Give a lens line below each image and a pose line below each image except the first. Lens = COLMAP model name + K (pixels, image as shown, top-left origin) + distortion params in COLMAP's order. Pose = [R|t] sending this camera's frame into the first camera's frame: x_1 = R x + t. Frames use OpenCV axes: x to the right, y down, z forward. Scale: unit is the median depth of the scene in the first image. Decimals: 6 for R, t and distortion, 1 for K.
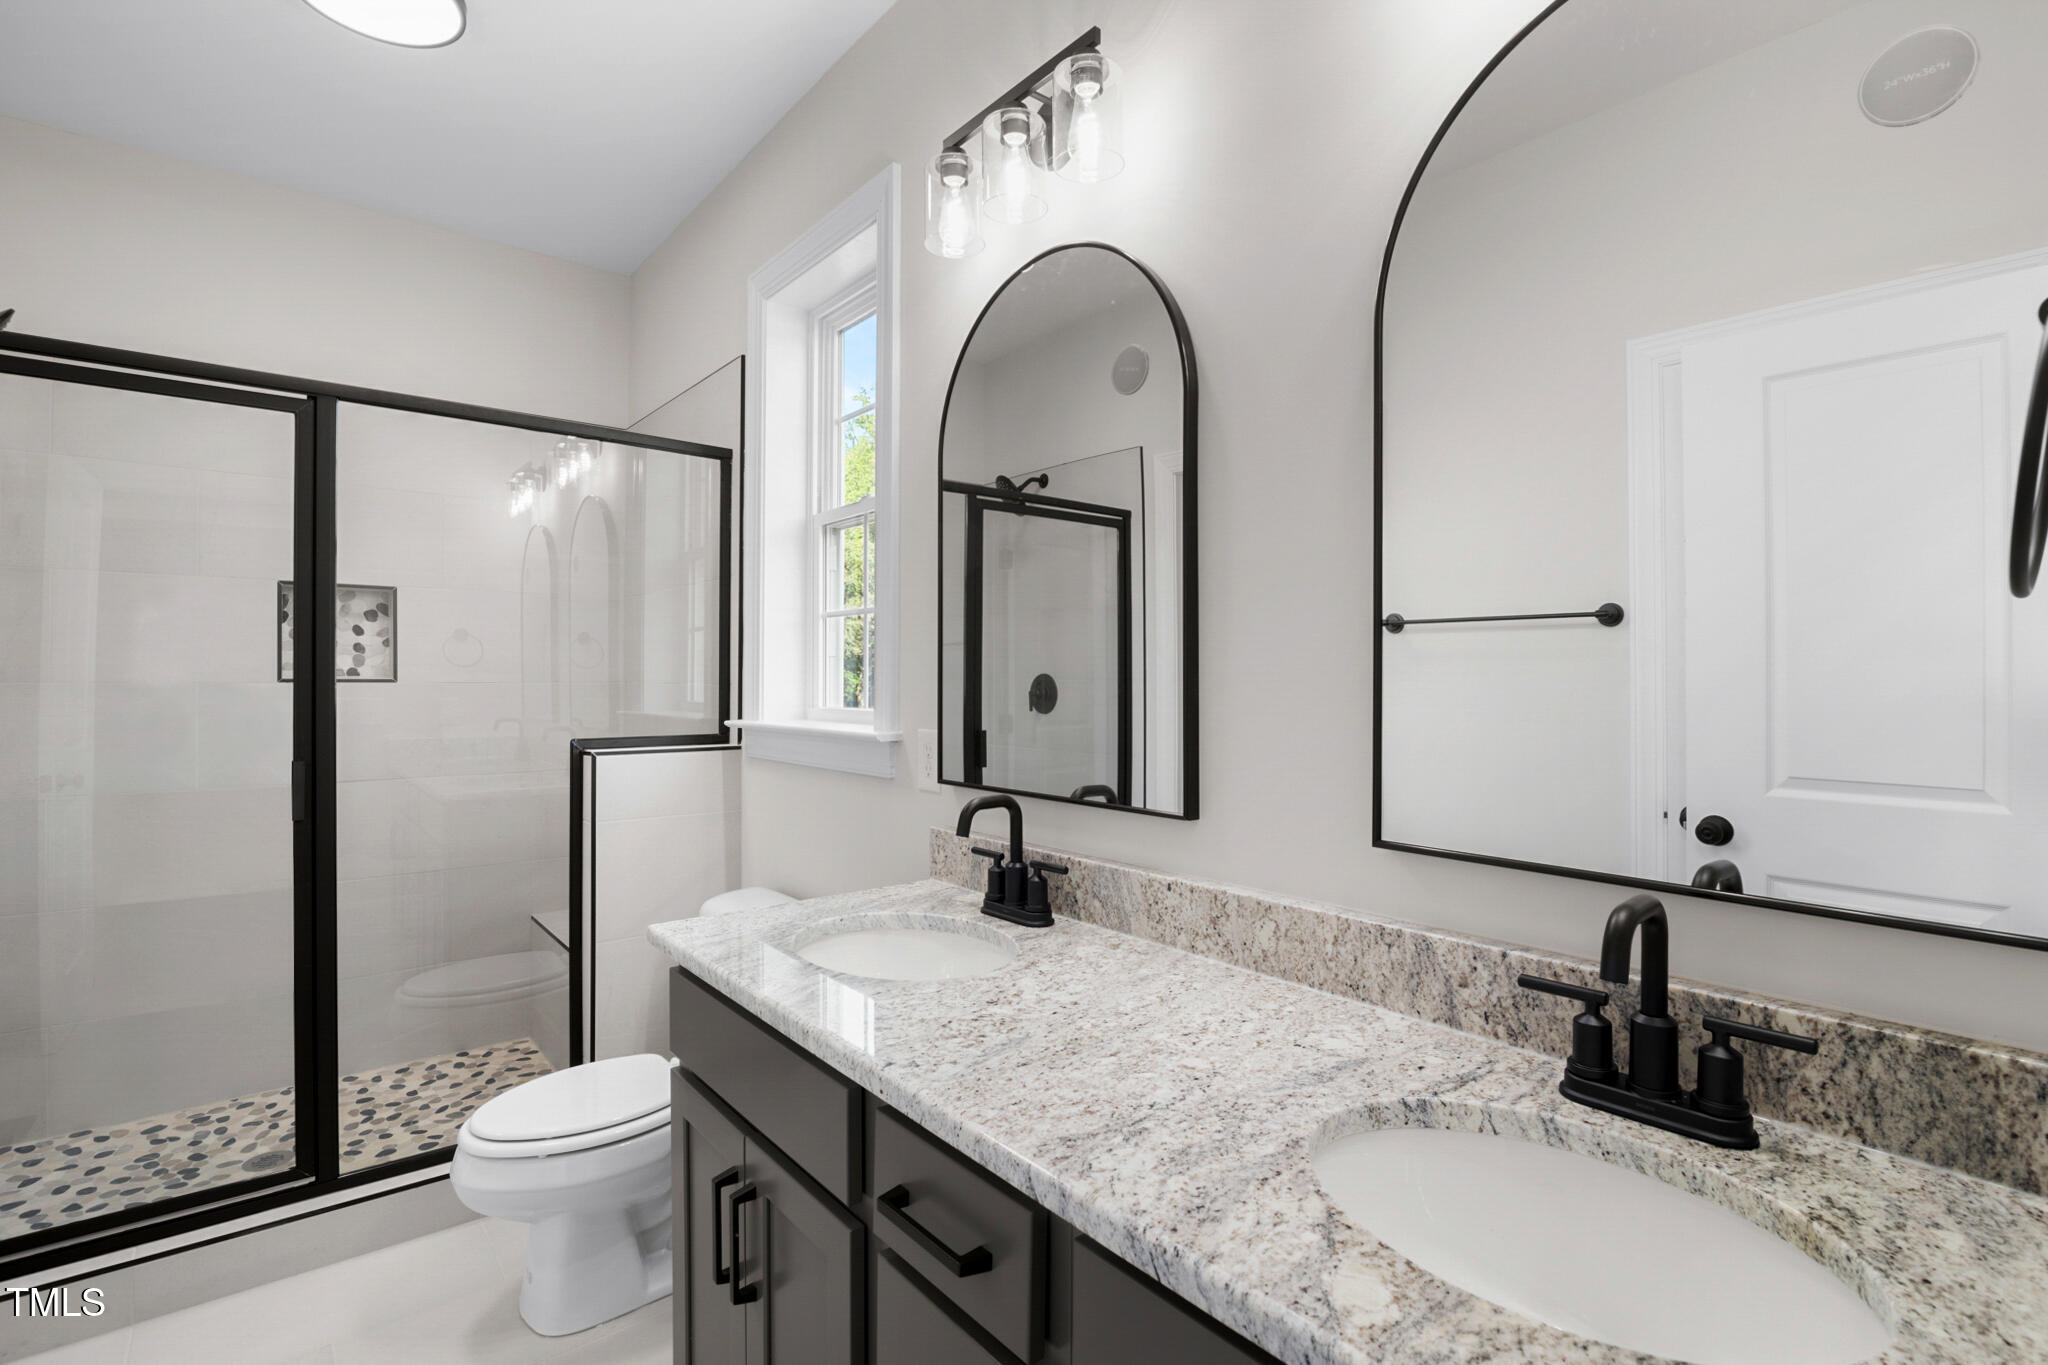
lens RADIAL K [[944.8, 0, 1077.6], [0, 944.8, 683.8], [0, 0, 1]] dist [-0.023874, 0.000534]
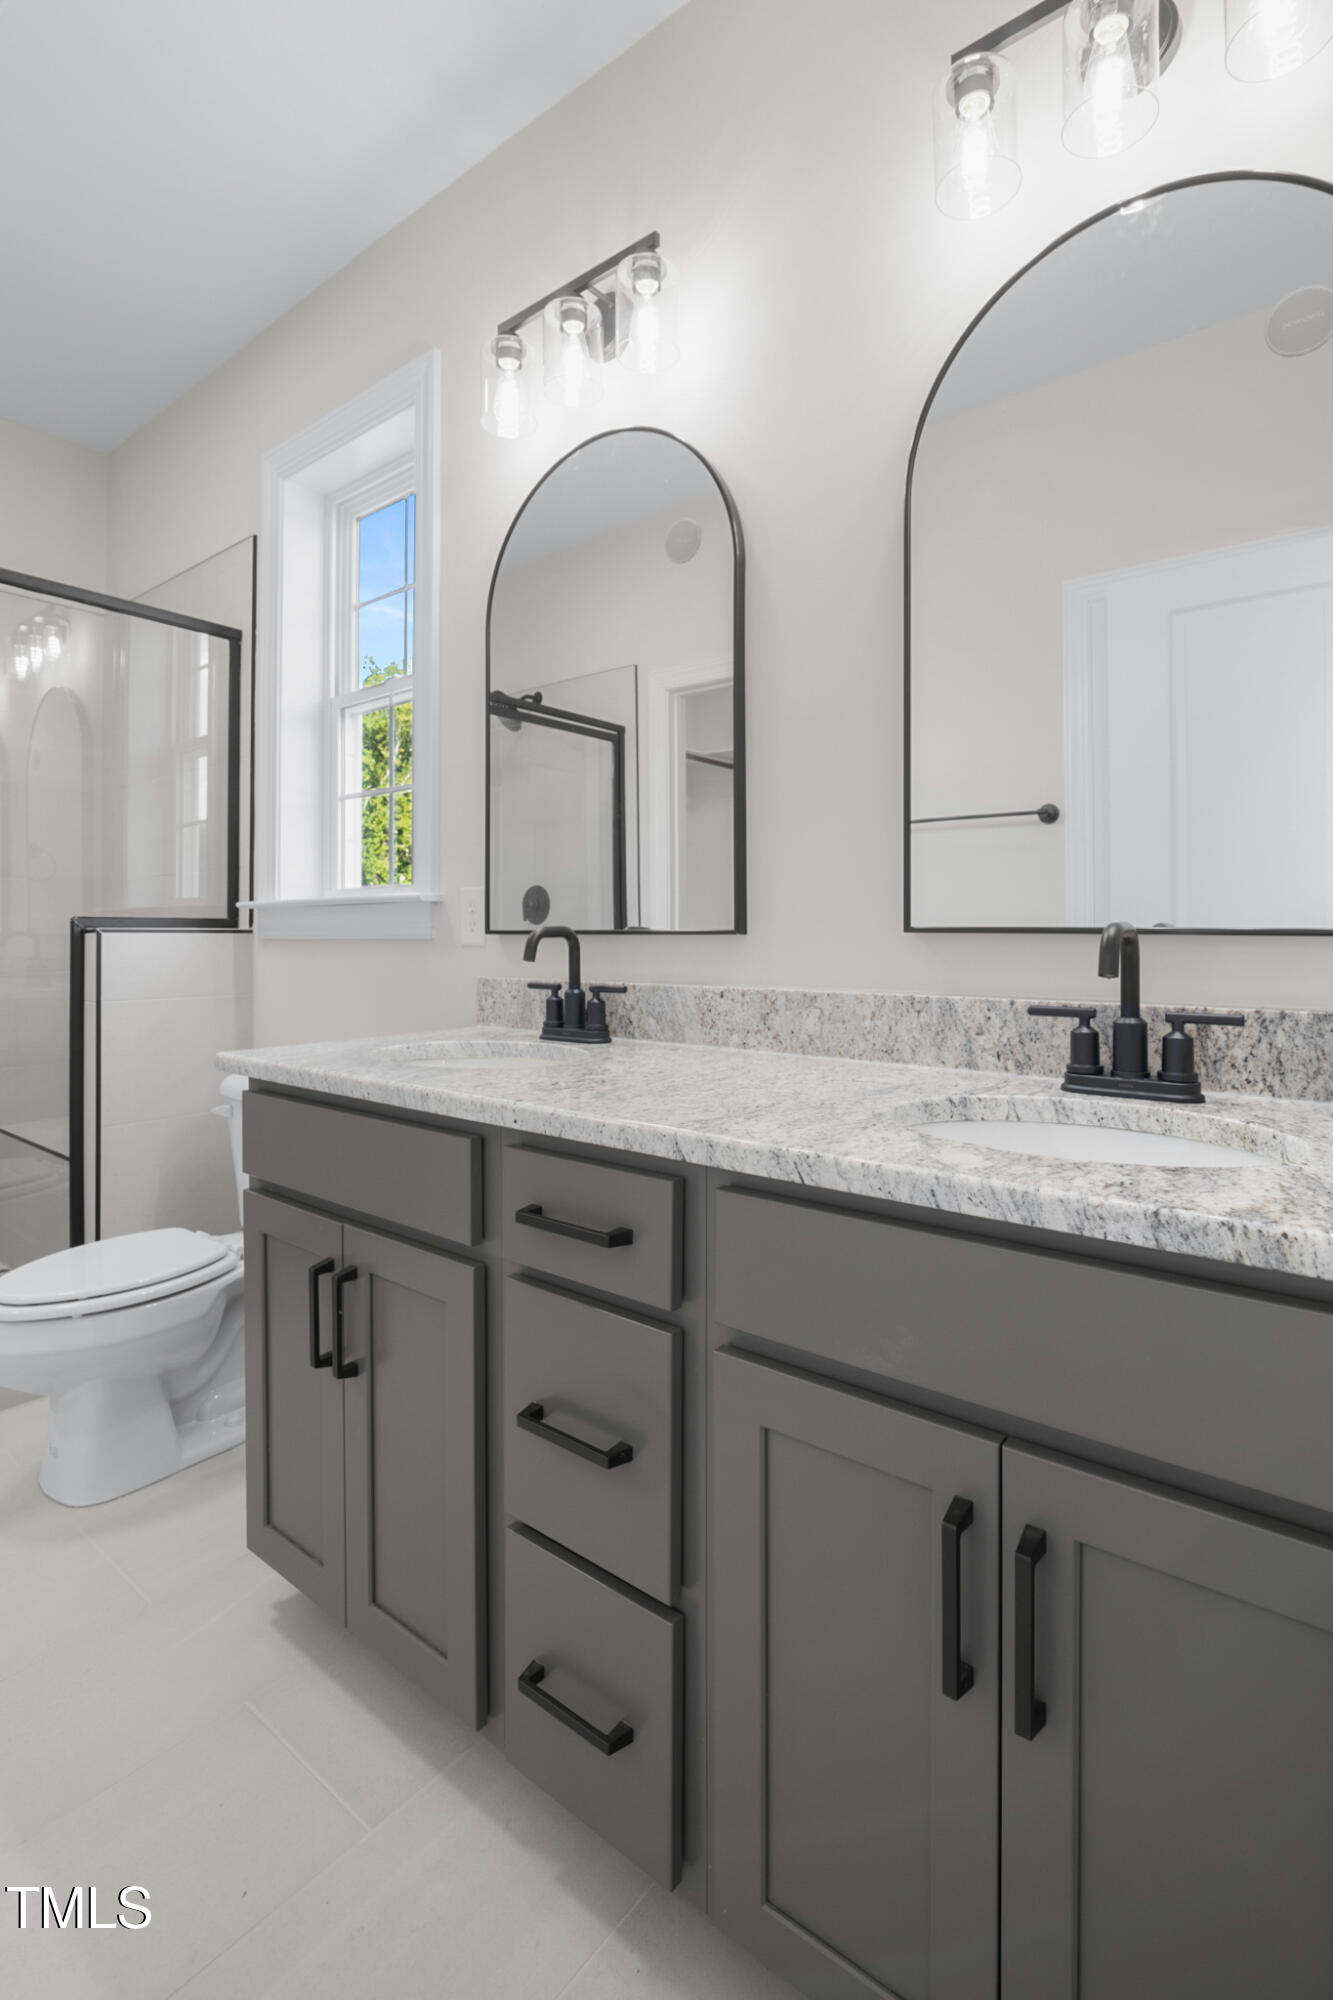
lens RADIAL K [[922.7, 0, 725.1], [0, 922.7, 939.5], [0, 0, 1]] dist [-0.023874, 0.000534]
pose [[0.978910, -0.008814, 0.204101, -0.130490], [0.008065, 0.999957, 0.004500, 0.148706], [-0.204132, -0.002759, 0.978939, -0.095921]]
